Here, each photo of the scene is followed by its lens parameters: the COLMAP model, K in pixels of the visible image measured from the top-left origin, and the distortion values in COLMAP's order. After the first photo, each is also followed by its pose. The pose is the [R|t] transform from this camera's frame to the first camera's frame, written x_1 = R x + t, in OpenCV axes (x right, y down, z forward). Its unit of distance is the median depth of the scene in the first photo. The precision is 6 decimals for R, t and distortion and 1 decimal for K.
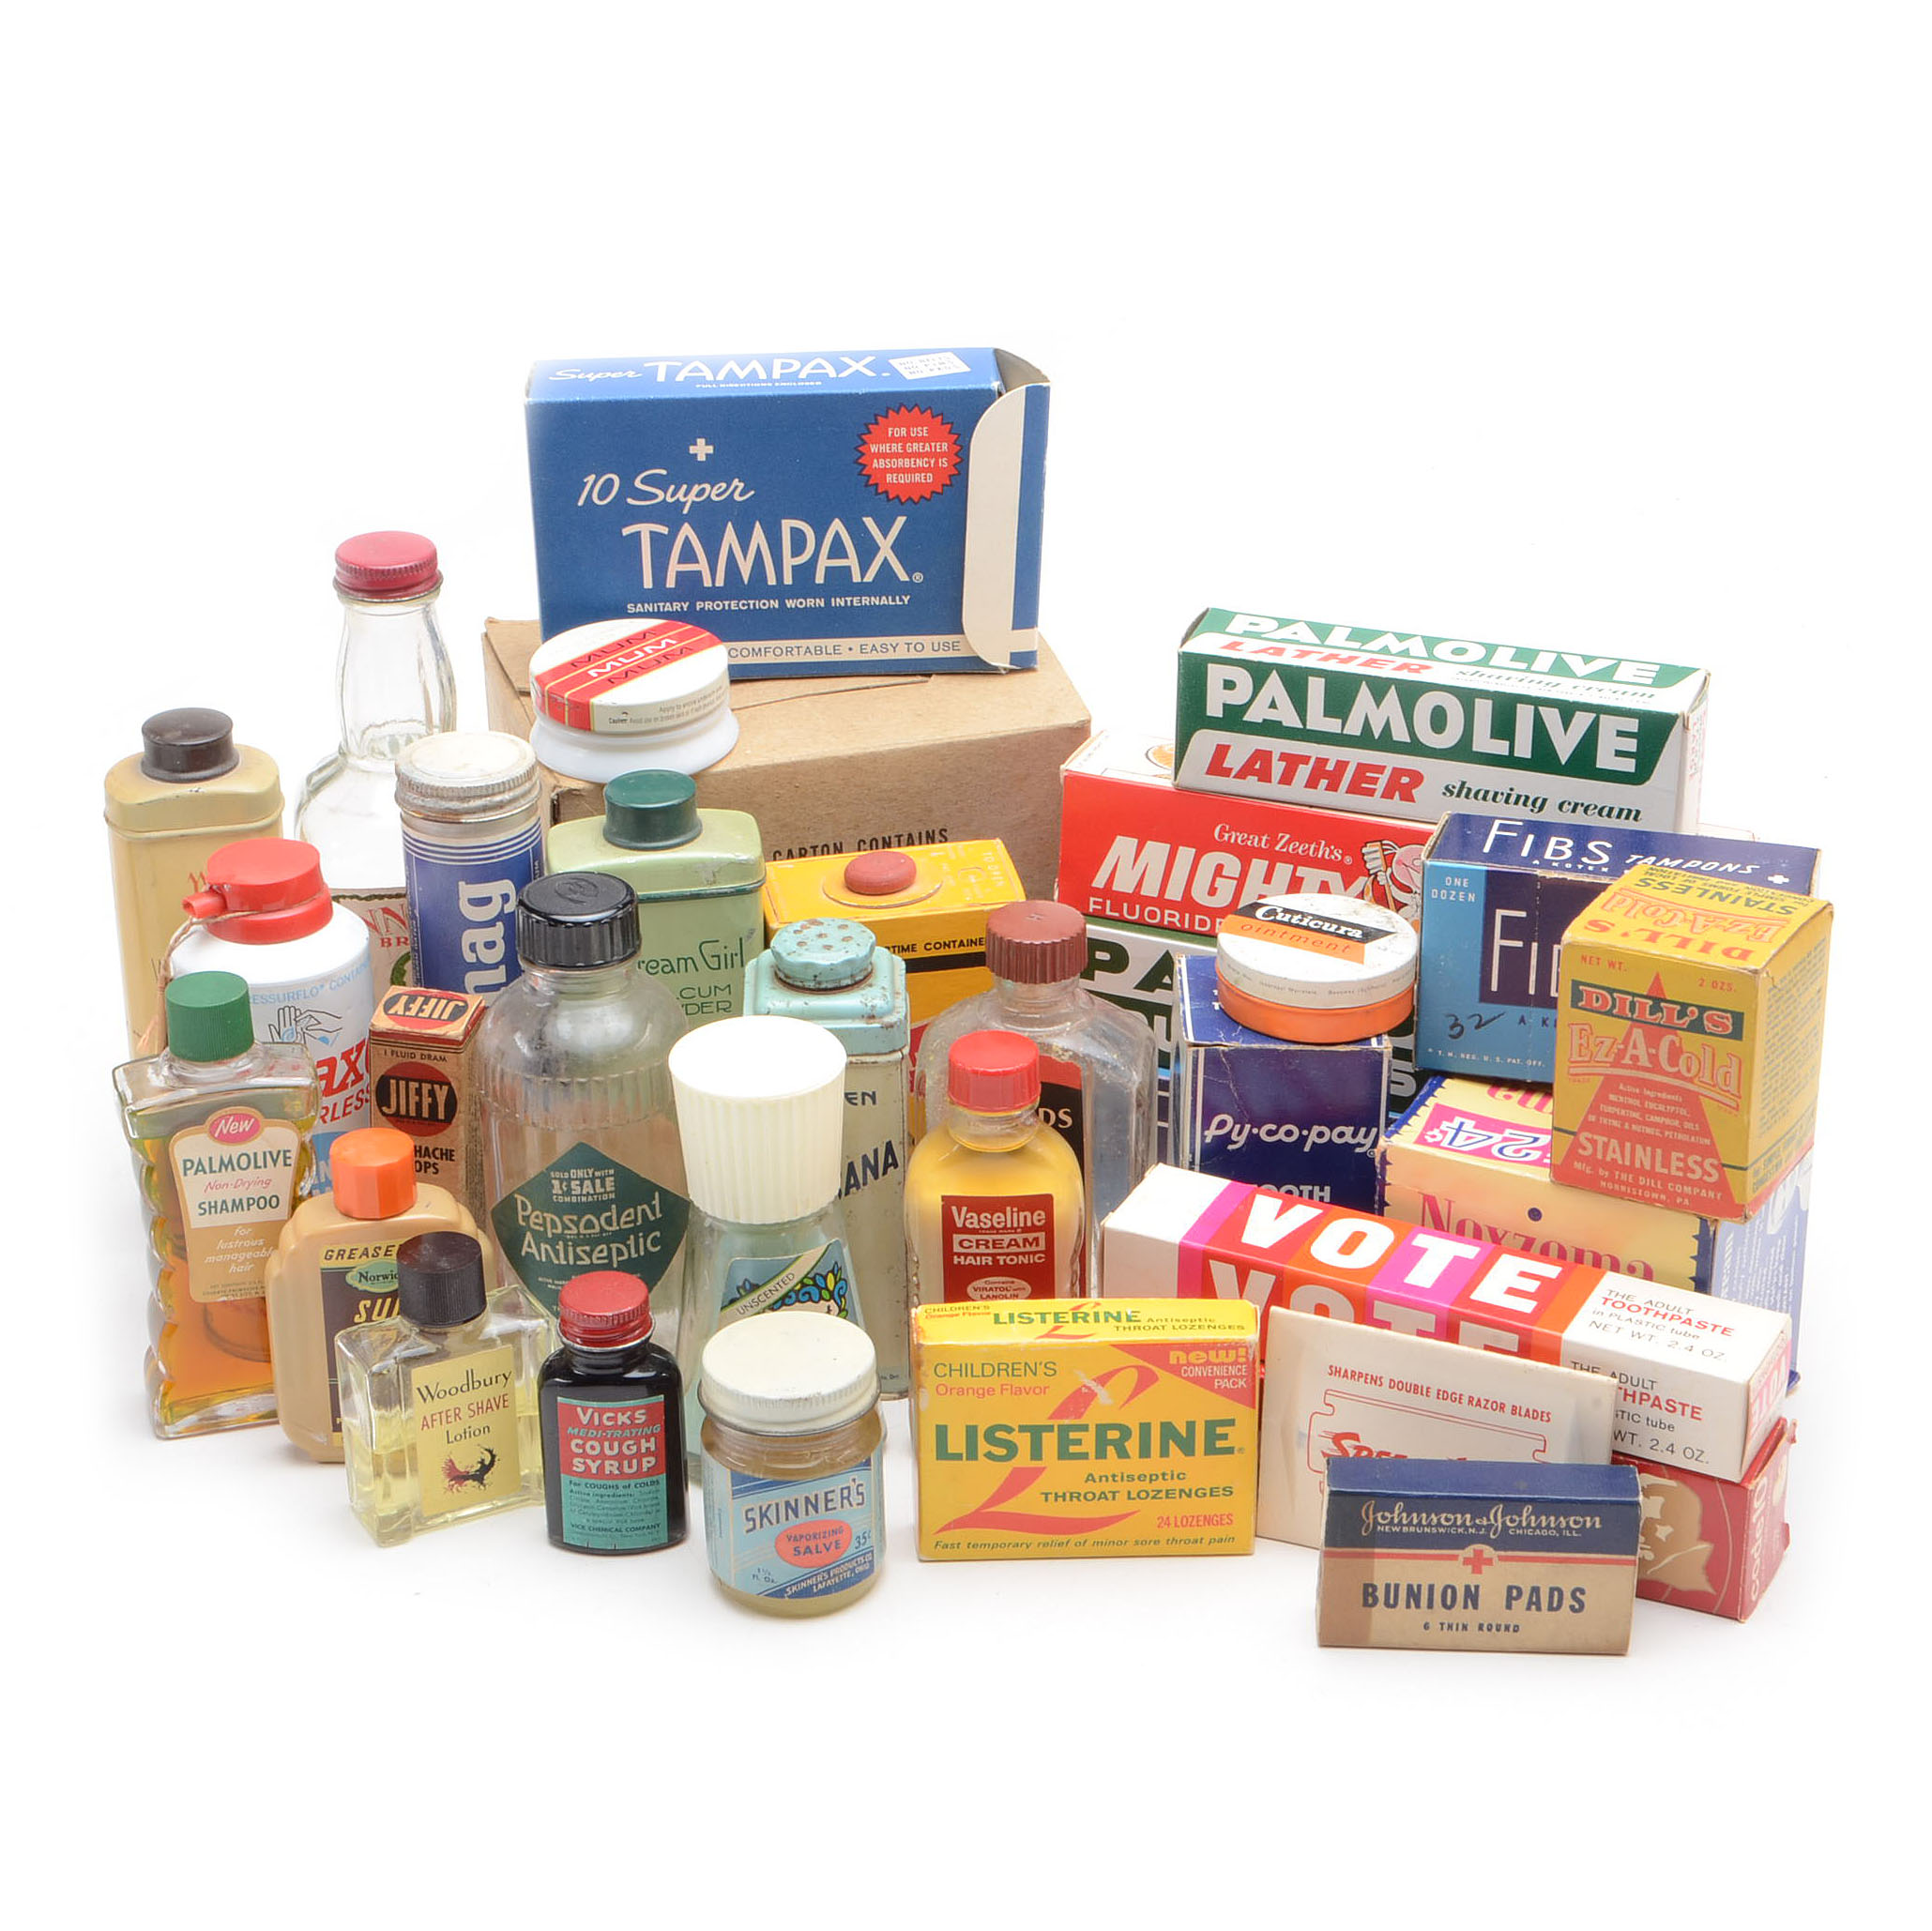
lens RADIAL K [[4616.6, 0, 995.2], [0, 4616.6, 964.2], [0, 0, 1]] dist [-0.009753, 0.047288]
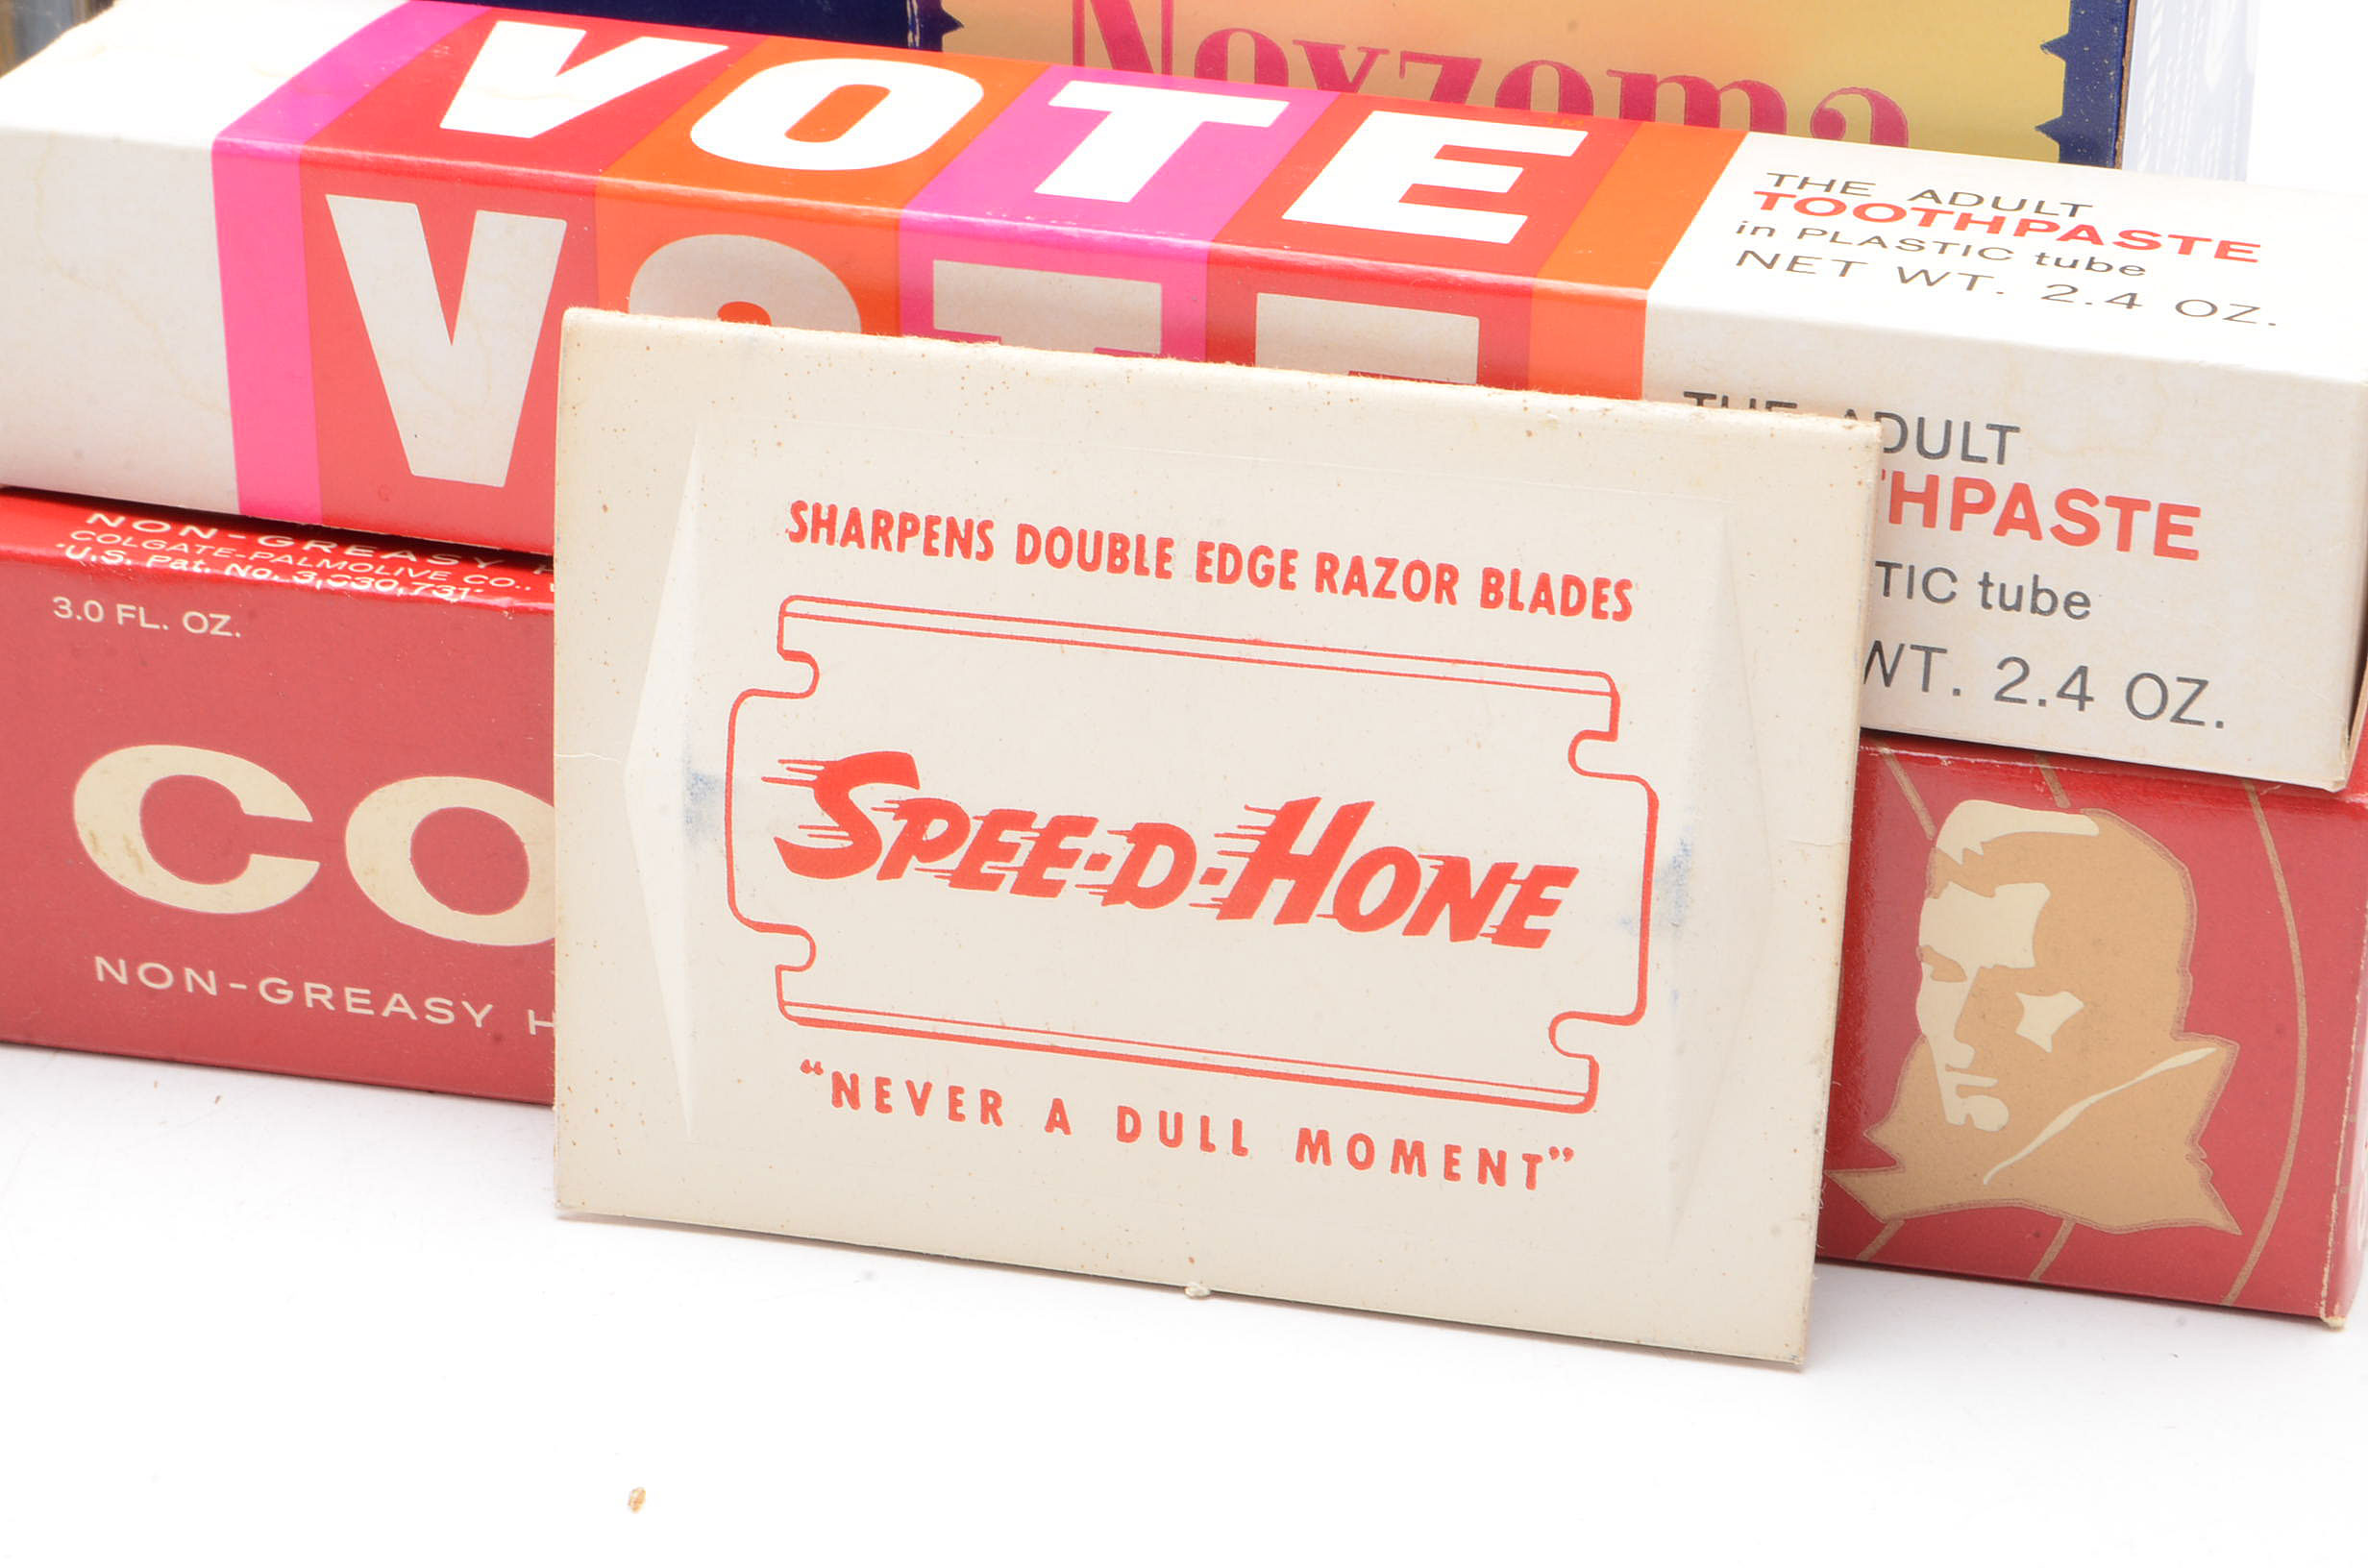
lens RADIAL K [[5257.0, 0, 1189.0], [0, 5257.0, 816.6], [0, 0, 1]] dist [0.022634, 0.160219]
pose [[0.987375, -0.070423, 0.141883, 0.048620], [0.072498, 0.997323, -0.009500, 0.104582], [-0.140834, 0.019666, 0.989838, 0.661632]]
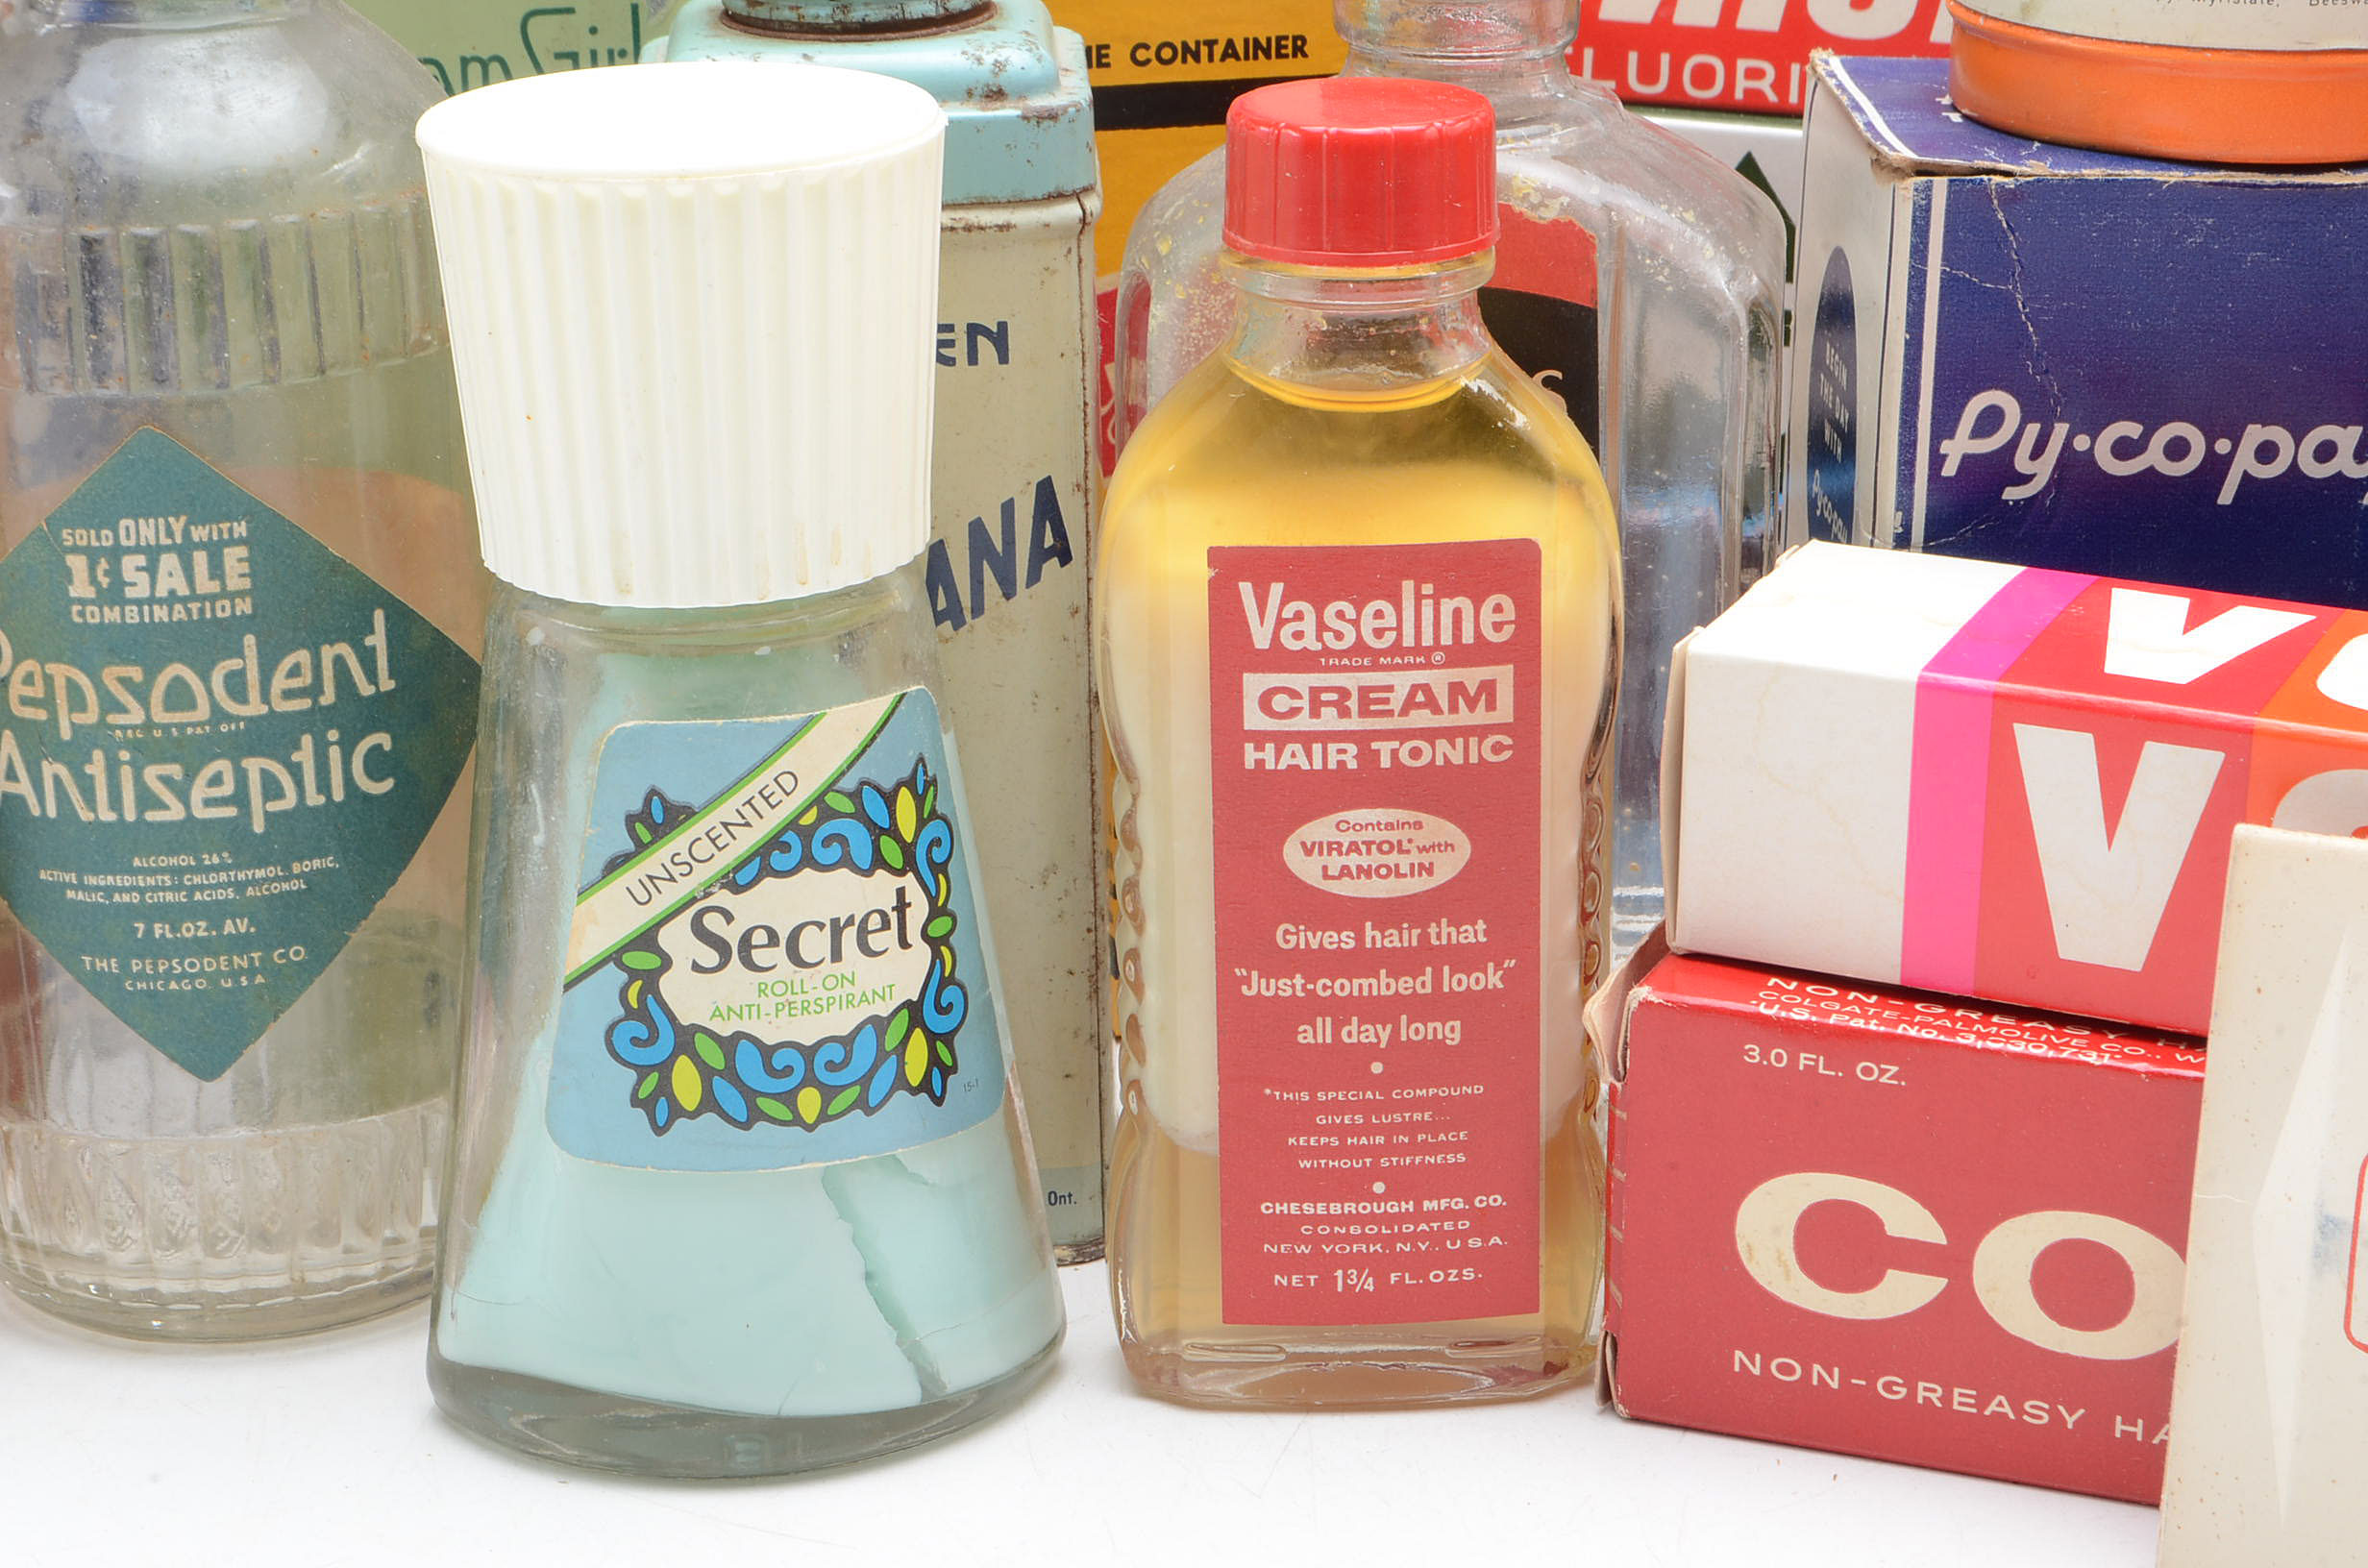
lens RADIAL K [[5257.0, 0, 1189.0], [0, 5257.0, 816.6], [0, 0, 1]] dist [0.022634, 0.160219]
pose [[0.999770, -0.007783, 0.019969, -0.020346], [0.010207, 0.992189, -0.124324, 0.113988], [-0.018845, 0.124499, 0.992041, 0.605047]]
